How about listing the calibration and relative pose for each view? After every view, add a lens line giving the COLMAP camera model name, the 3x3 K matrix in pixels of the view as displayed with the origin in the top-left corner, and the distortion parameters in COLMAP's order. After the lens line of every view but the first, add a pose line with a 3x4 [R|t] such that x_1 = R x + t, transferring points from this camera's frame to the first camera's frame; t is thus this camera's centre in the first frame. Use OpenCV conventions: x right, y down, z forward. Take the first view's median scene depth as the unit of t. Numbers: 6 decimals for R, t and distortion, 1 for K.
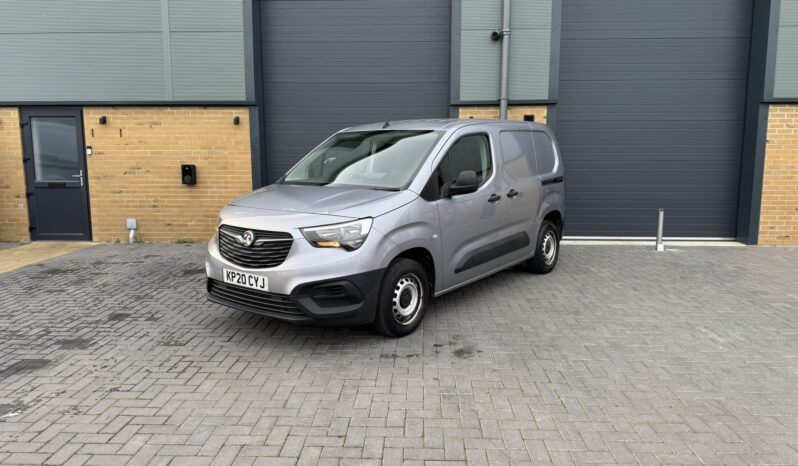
lens RADIAL K [[563.4, 0, 399.5], [0, 563.4, 230.4], [0, 0, 1]] dist [0.075834, -0.085924]
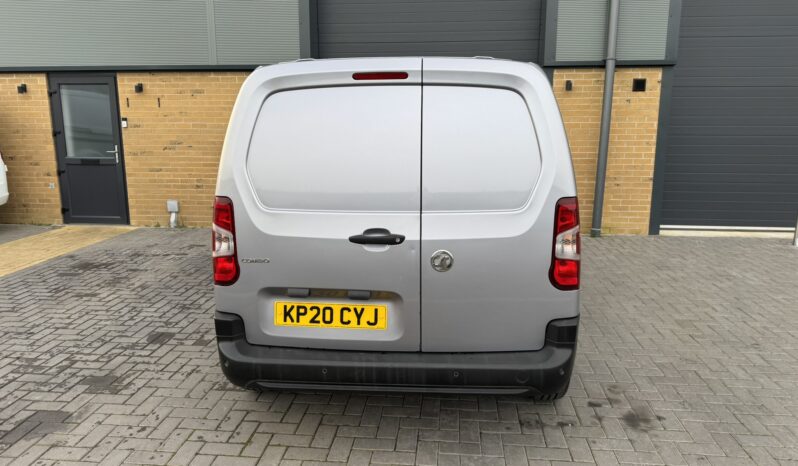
lens RADIAL K [[562.3, 0, 399.0], [0, 562.3, 230.8], [0, 0, 1]] dist [0.064731, -0.076611]
pose [[0.998336, 0.011446, -0.056512, -0.114977], [-0.008294, 0.998413, 0.055699, -0.042954], [0.057060, -0.055137, 0.996847, 0.235683]]
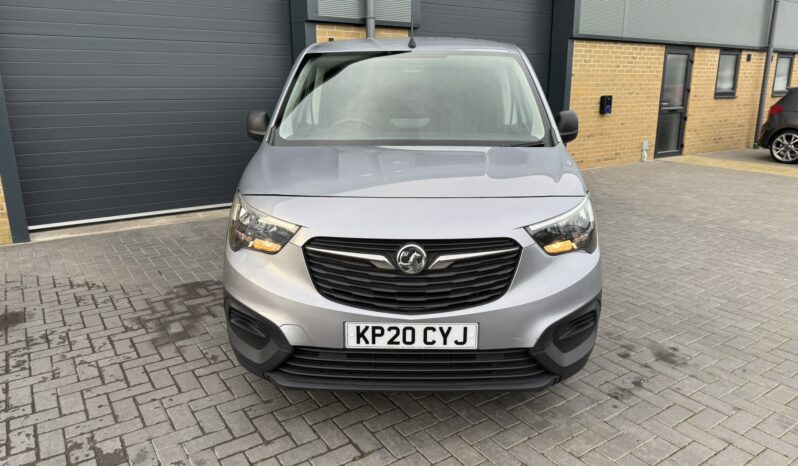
lens RADIAL K [[562.3, 0, 399.0], [0, 562.3, 230.8], [0, 0, 1]] dist [0.064731, -0.076611]
pose [[0.803131, -0.151329, 0.576264, -0.466951], [0.084479, 0.986358, 0.141284, -0.069209], [-0.589783, -0.064788, 0.804959, 0.487125]]
